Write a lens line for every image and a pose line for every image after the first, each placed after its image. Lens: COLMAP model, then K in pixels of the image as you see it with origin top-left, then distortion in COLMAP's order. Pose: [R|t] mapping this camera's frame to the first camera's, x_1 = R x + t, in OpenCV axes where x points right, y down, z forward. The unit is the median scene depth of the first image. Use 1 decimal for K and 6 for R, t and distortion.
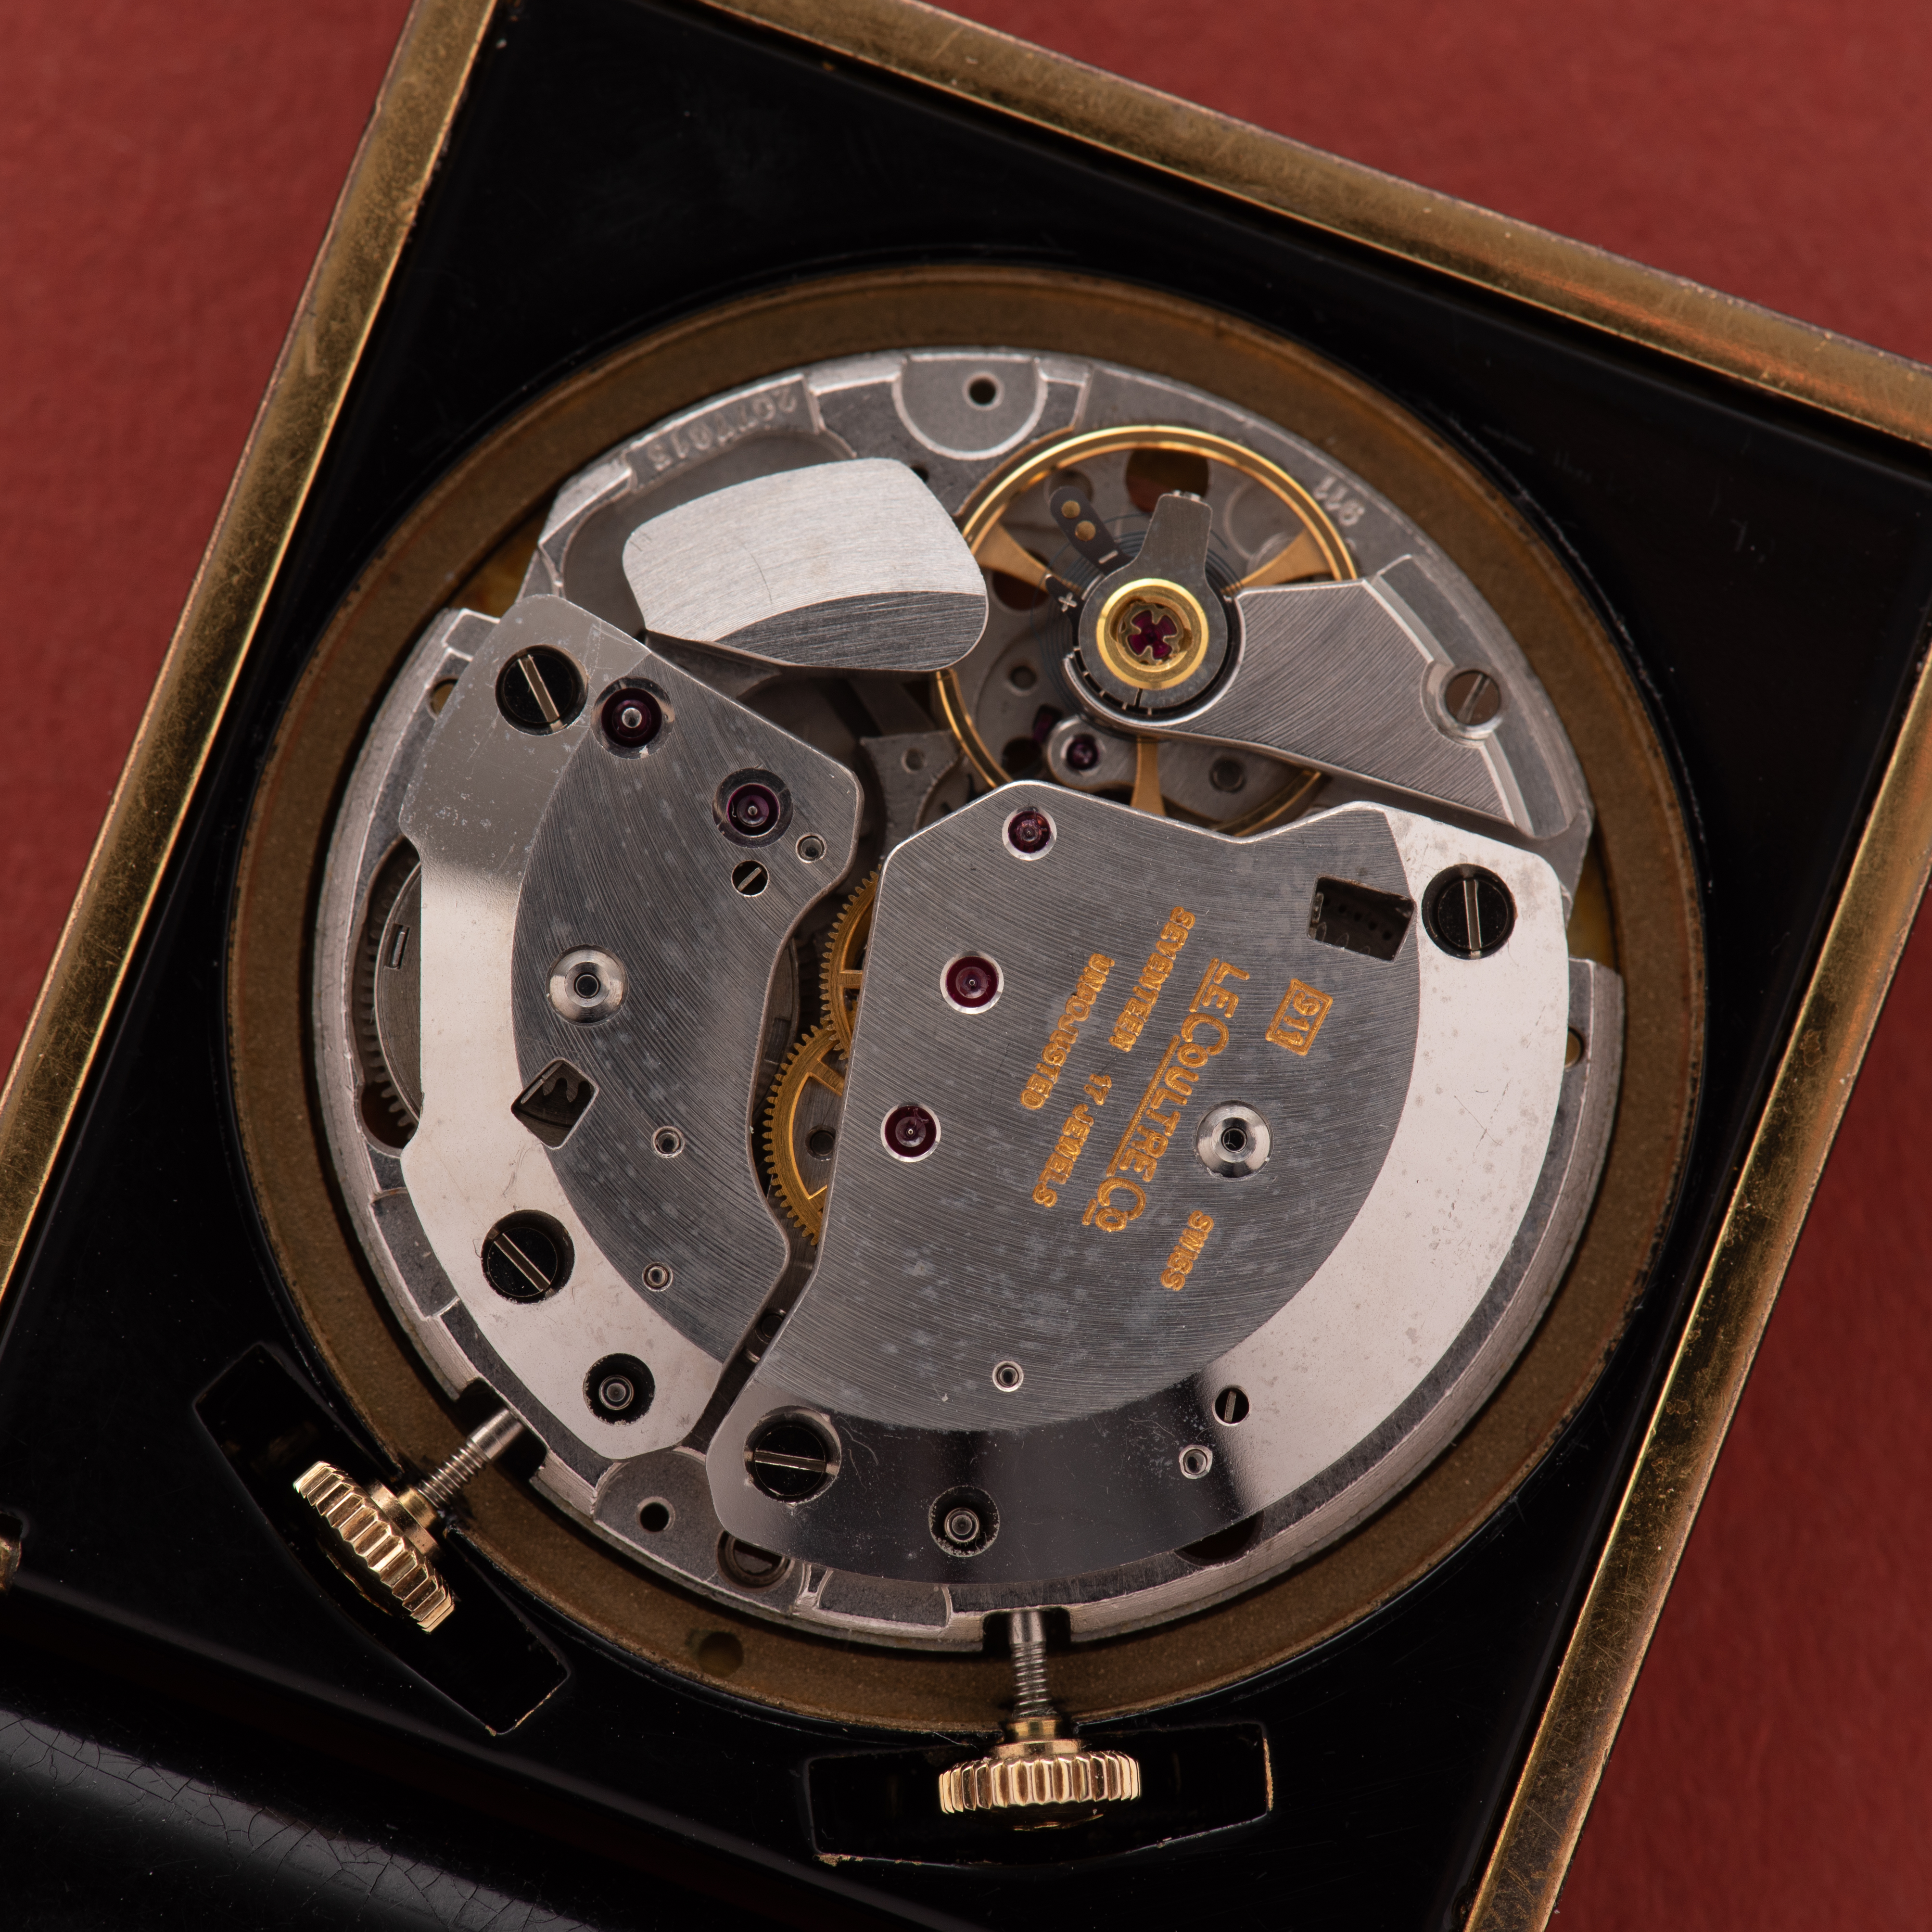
lens RADIAL K [[10506.9, 0, 965.5], [0, 10506.9, 962.7], [0, 0, 1]] dist [-0.246792, 0.000000]
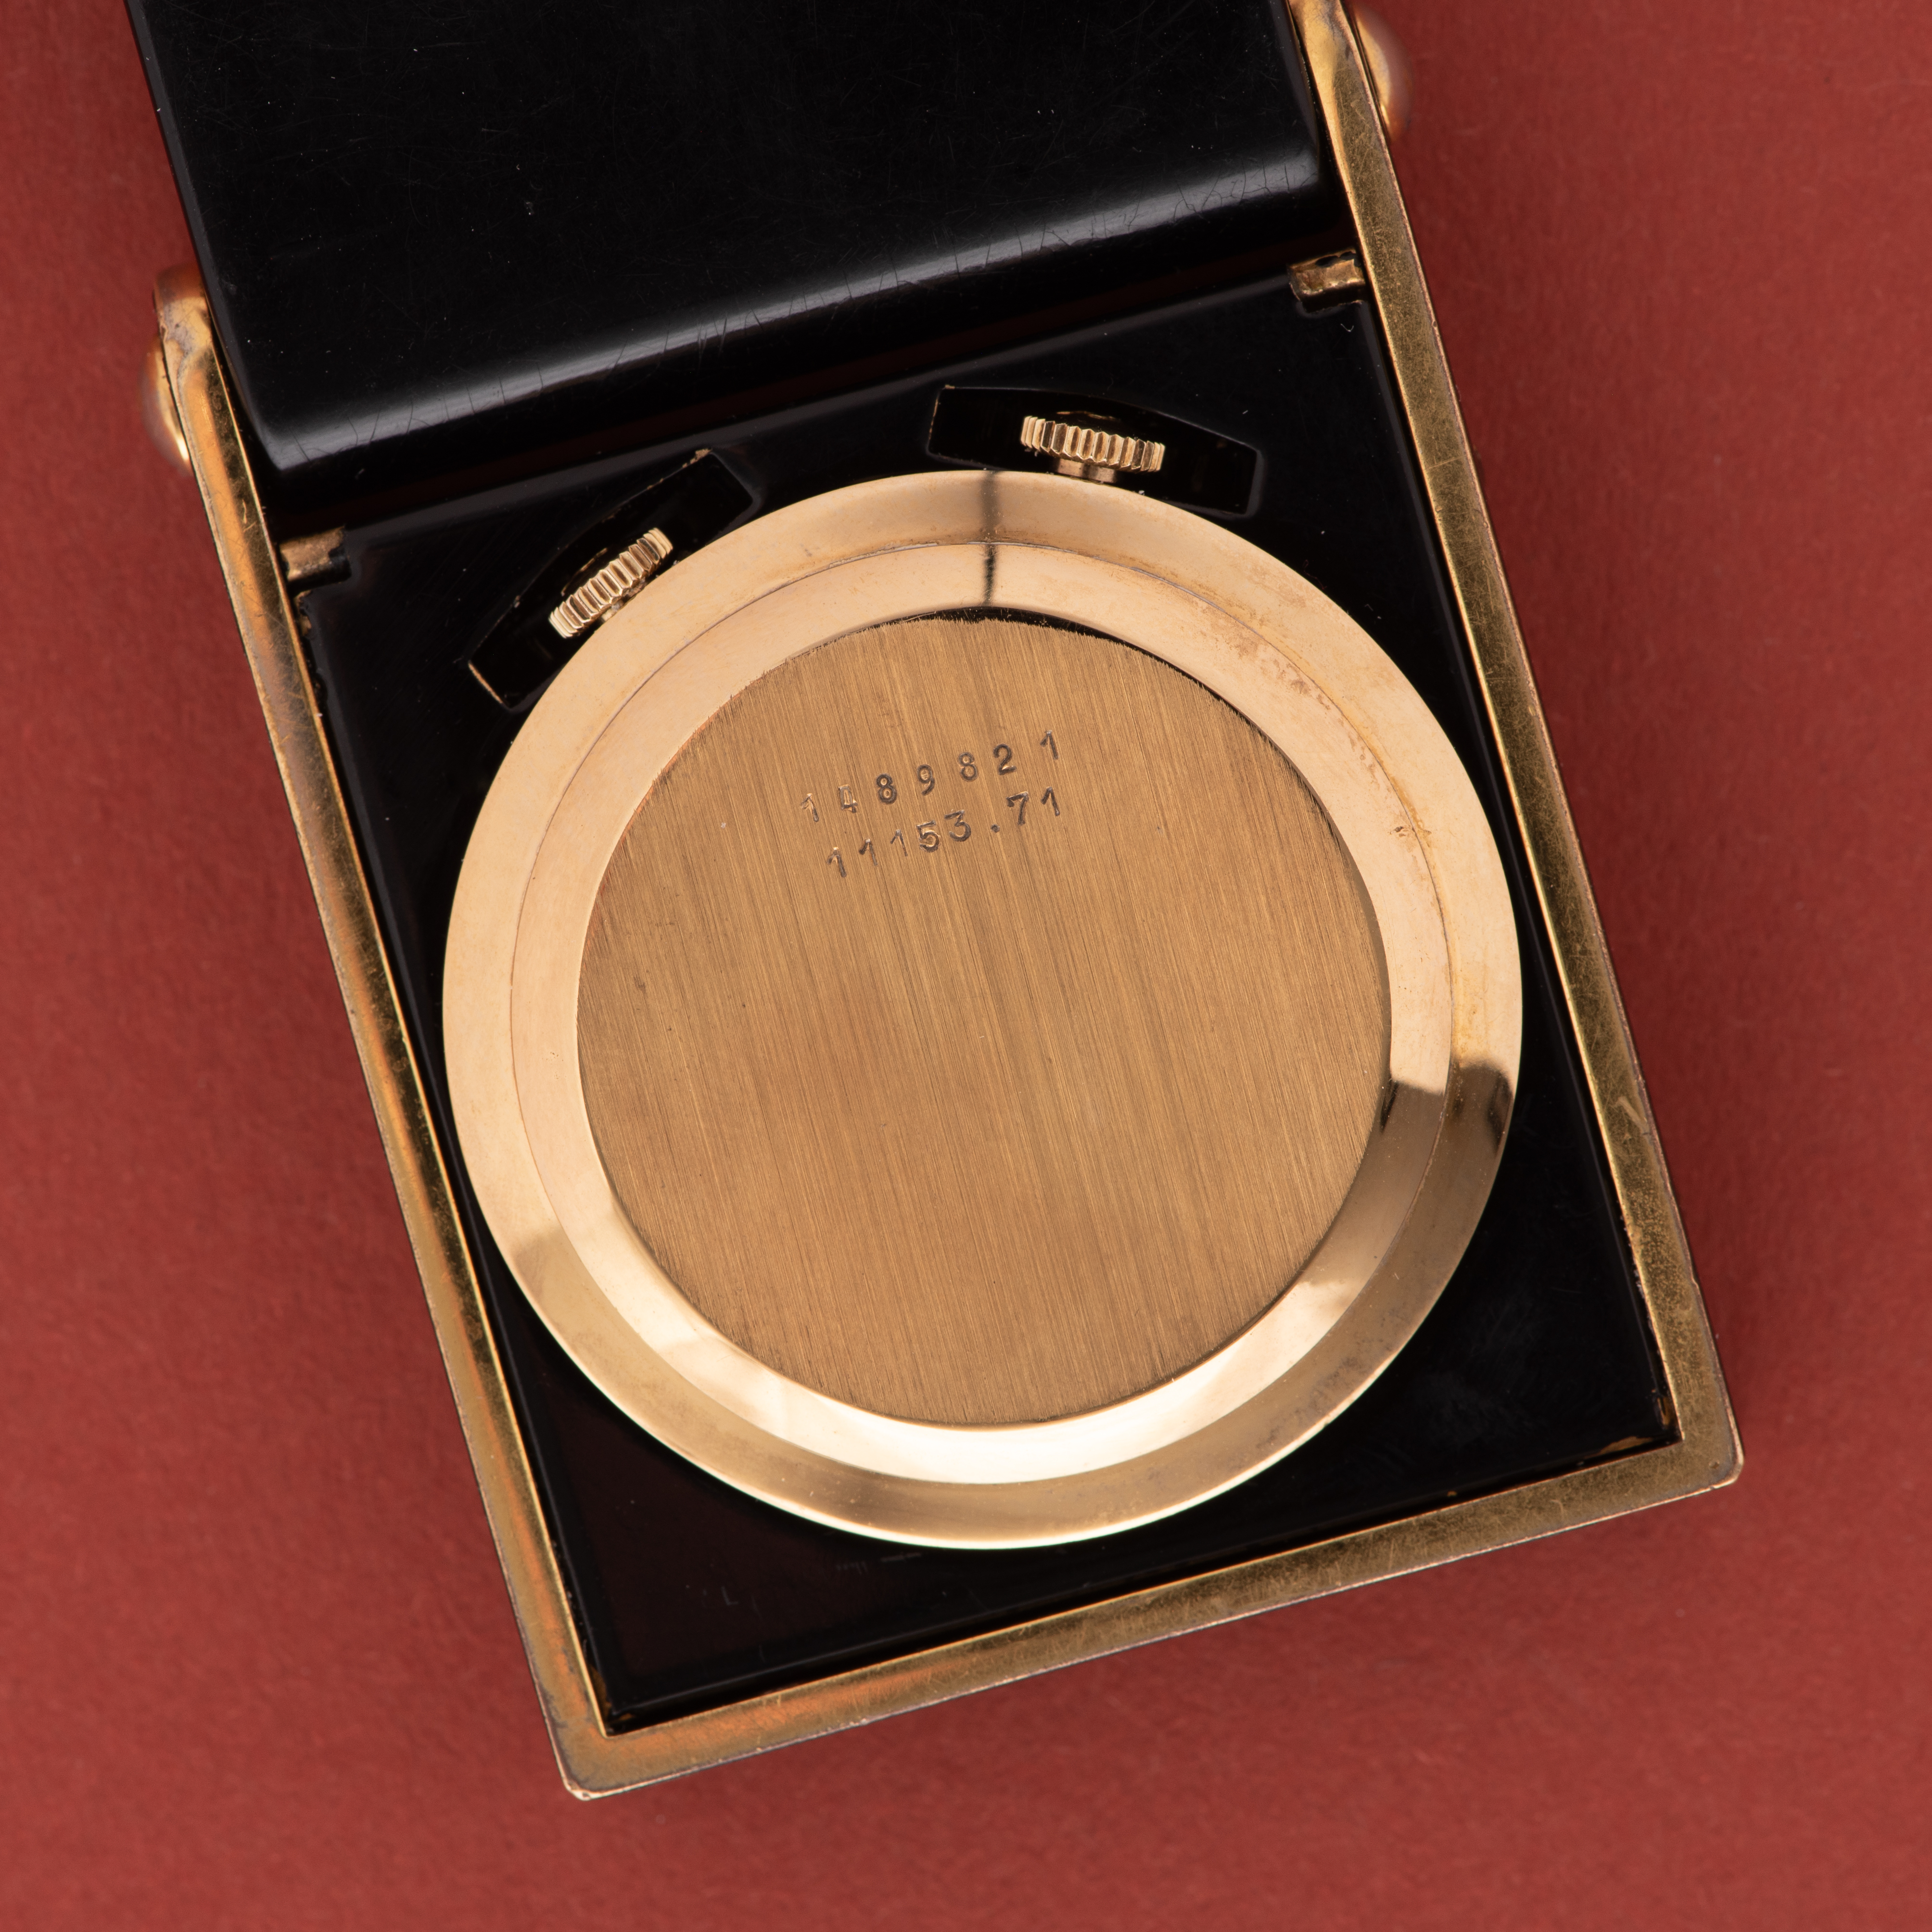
lens RADIAL K [[10506.9, 0, 964.3], [0, 10506.9, 964.2], [0, 0, 1]] dist [-0.246792, 0.000000]
pose [[-0.811947, 0.581484, 0.051167, -0.073358], [-0.580155, -0.813555, 0.039352, -0.045874], [0.064509, 0.002267, 0.997915, -0.400300]]
